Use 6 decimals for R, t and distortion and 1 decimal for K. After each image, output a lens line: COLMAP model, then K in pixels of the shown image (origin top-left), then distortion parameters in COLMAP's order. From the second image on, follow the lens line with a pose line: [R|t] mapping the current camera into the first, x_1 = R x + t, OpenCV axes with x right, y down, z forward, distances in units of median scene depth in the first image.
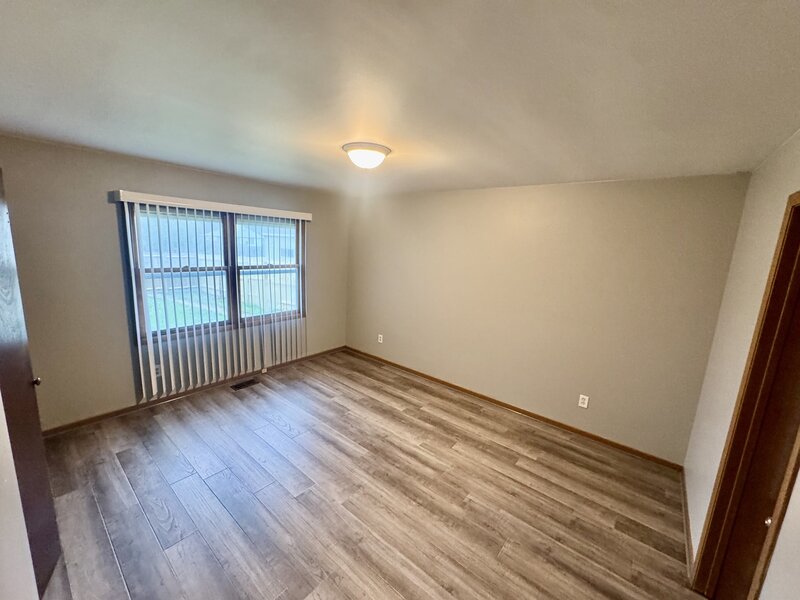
lens RADIAL K [[319.3, 0, 400.0], [0, 319.3, 300.0], [0, 0, 1]] dist [-0.002796, -0.000102]
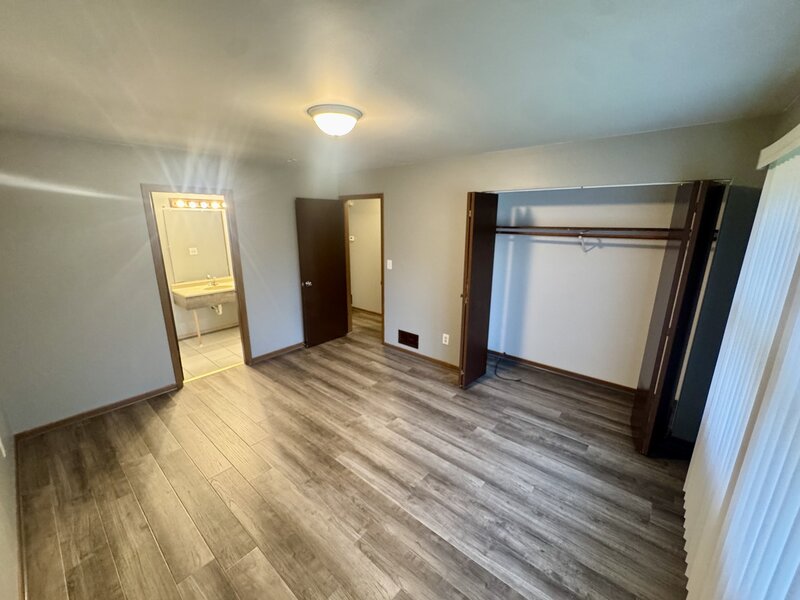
lens RADIAL K [[319.3, 0, 400.0], [0, 319.3, 300.0], [0, 0, 1]] dist [-0.002796, -0.000102]
pose [[-0.998421, -0.056172, 0.000968, -0.259334], [-0.050702, 0.908353, 0.415120, -0.306398], [-0.024198, 0.414416, -0.909766, 1.651339]]
